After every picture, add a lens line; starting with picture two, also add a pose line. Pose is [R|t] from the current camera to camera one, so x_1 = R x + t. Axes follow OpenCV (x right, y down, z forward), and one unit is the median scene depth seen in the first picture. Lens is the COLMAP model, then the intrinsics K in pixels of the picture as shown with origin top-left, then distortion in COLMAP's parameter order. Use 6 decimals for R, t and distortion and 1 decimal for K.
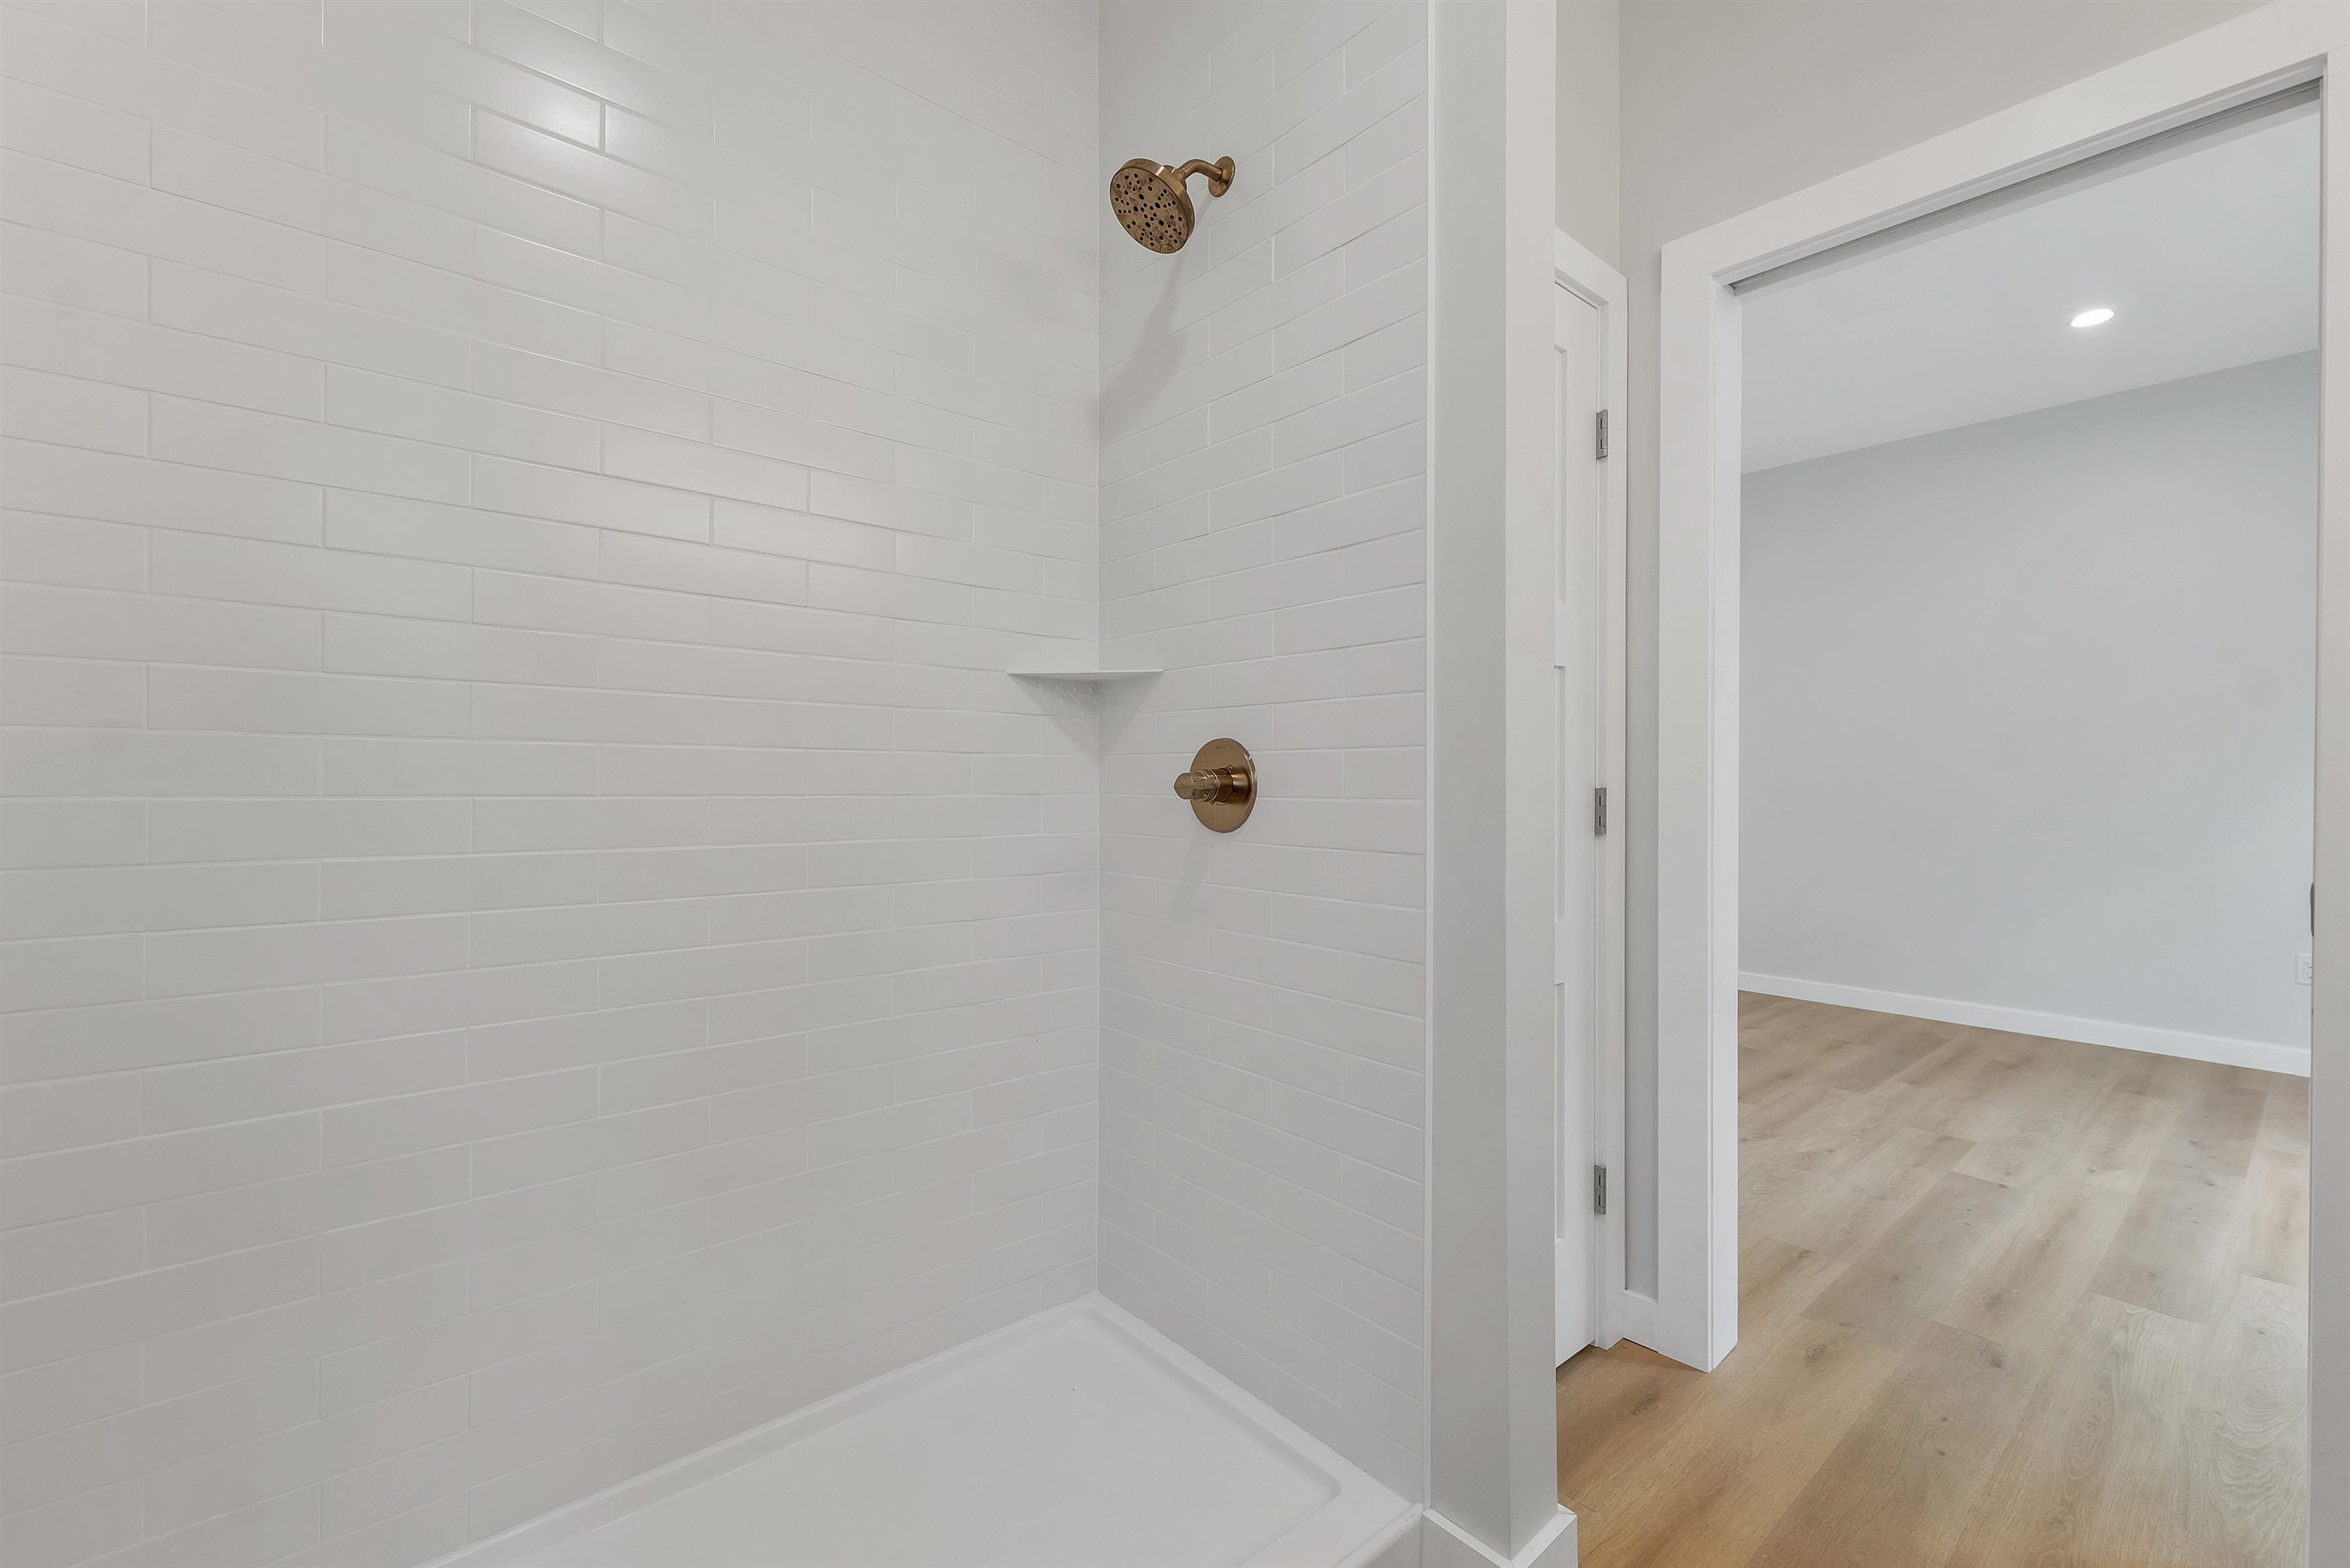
lens RADIAL K [[976.5, 0, 1175.0], [0, 976.5, 784.0], [0, 0, 1]] dist [0.009253, -0.000379]
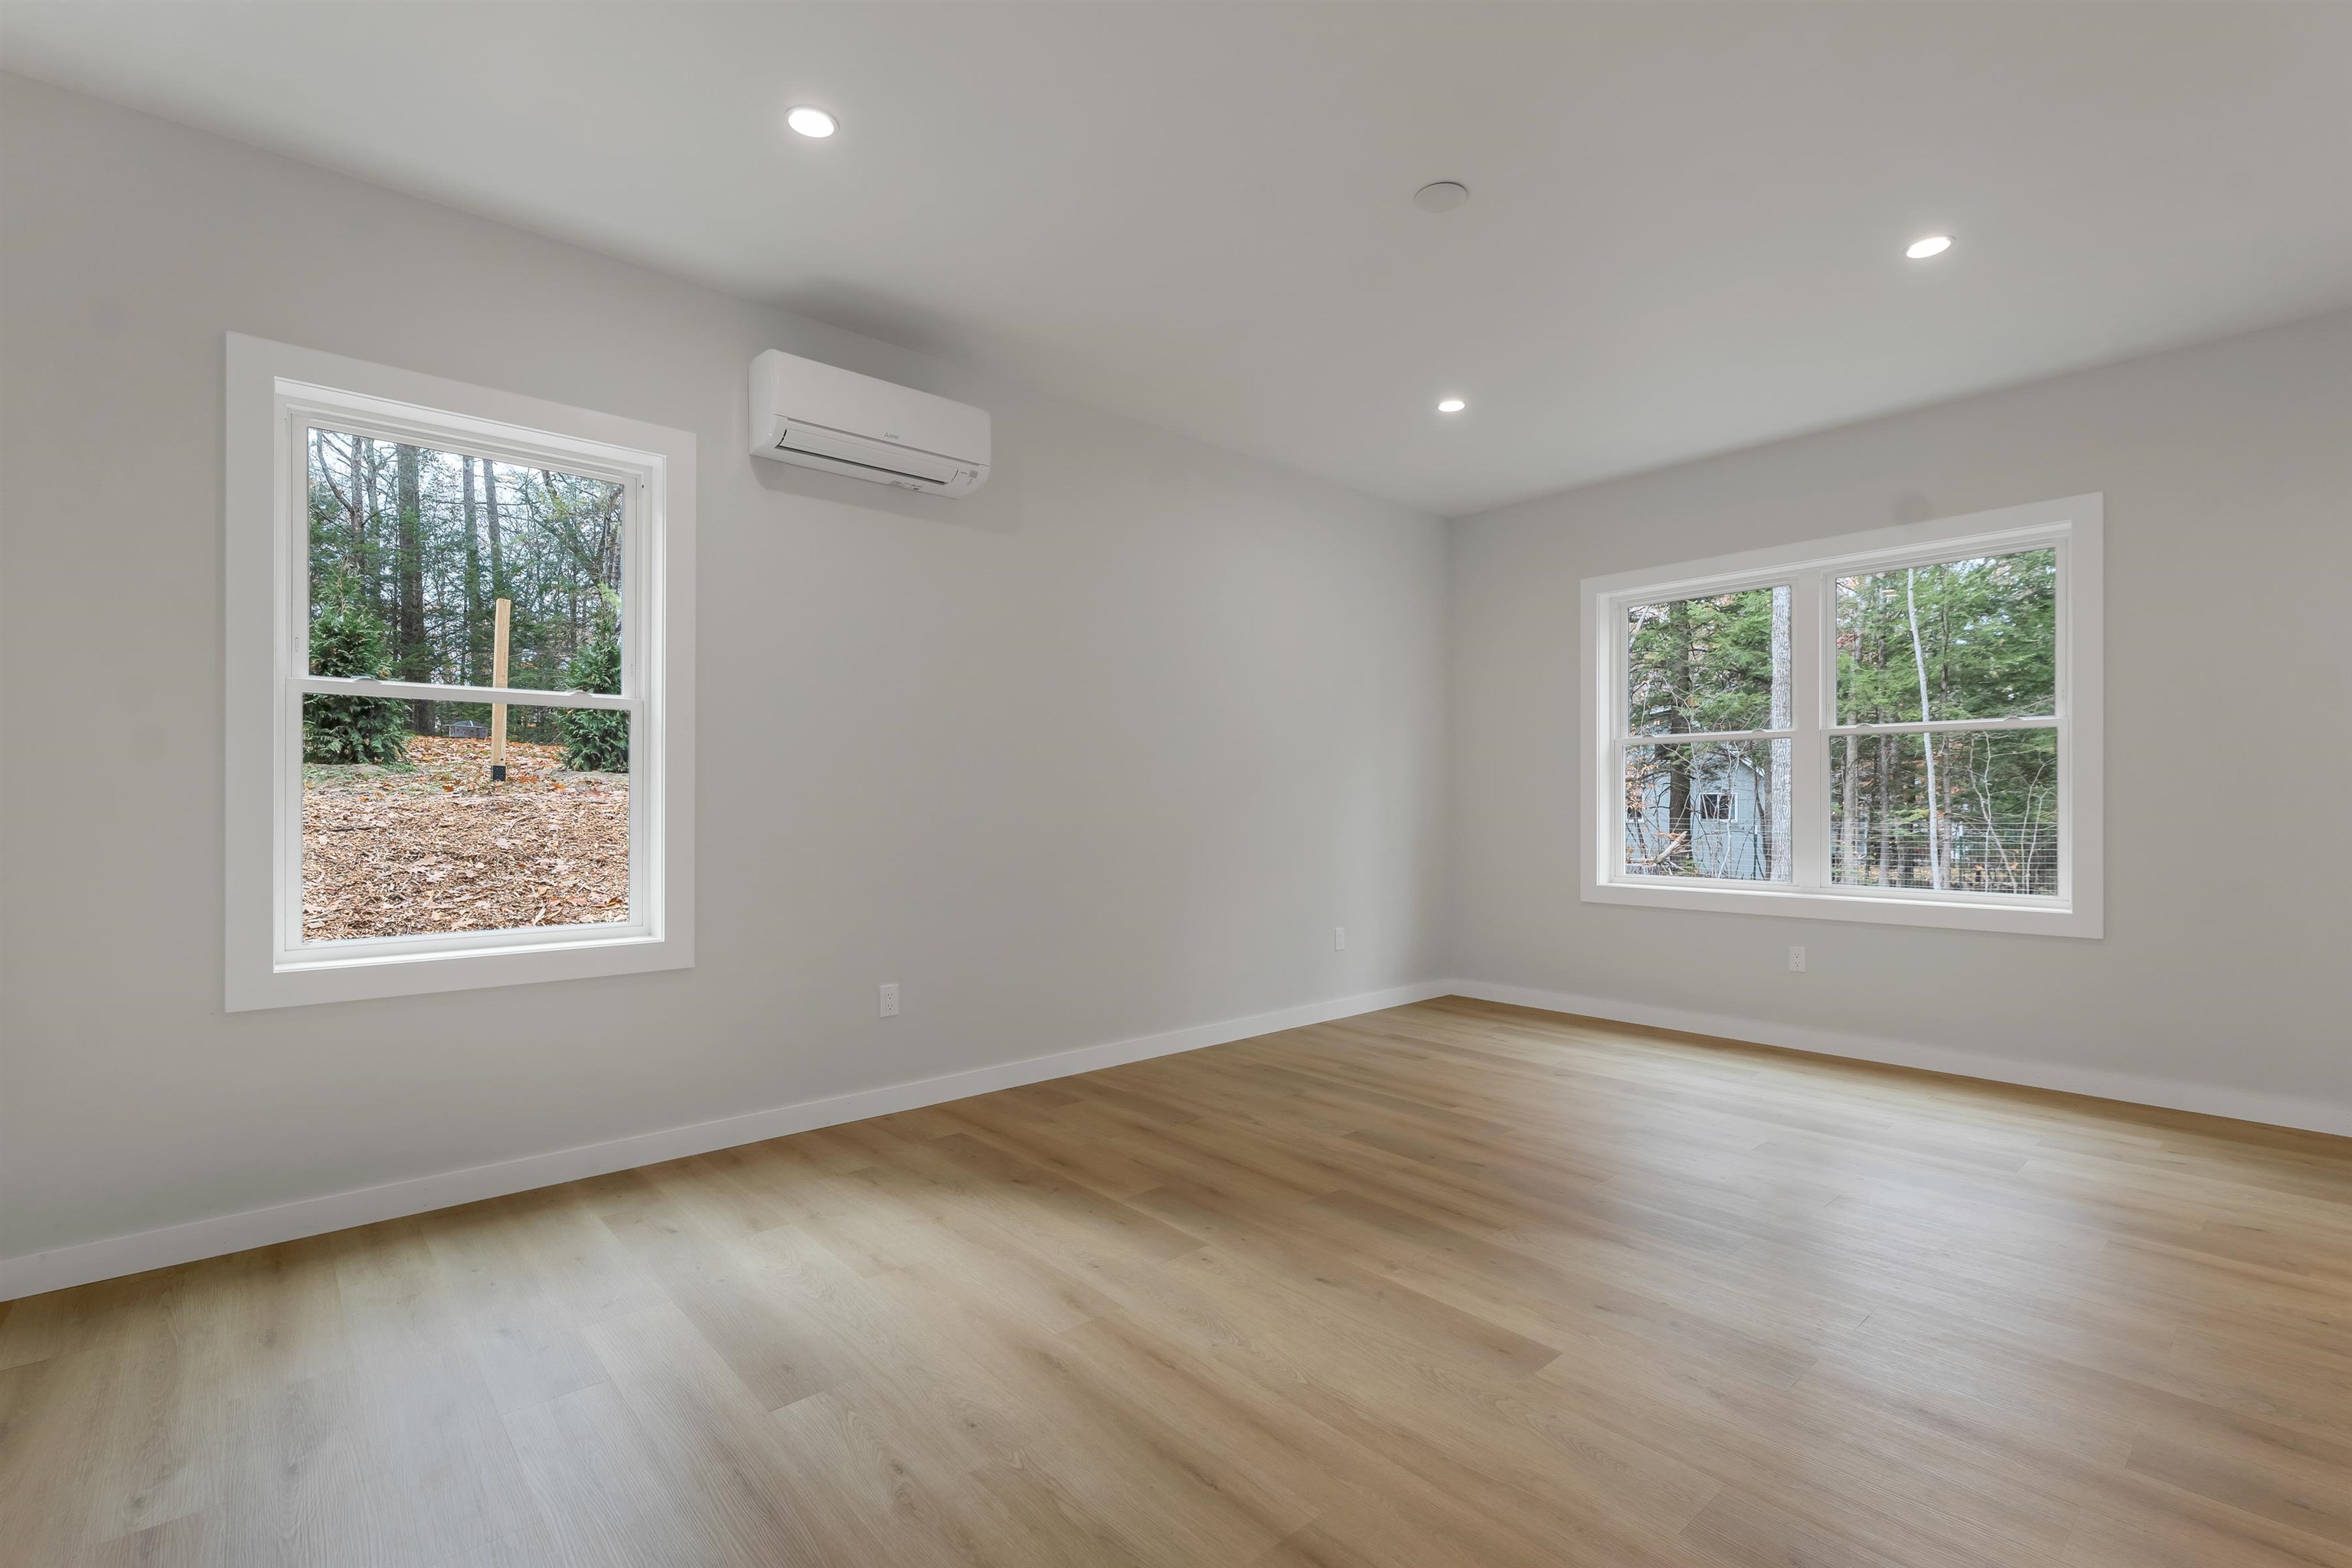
lens RADIAL K [[1056.7, 0, 1165.7], [0, 1056.7, 783.4], [0, 0, 1]] dist [0.001359, -0.000261]
pose [[-0.017682, 0.016568, 0.999706, -0.381209], [0.003580, 0.999857, -0.016507, -0.004088], [-0.999837, 0.003287, -0.017739, 1.596144]]
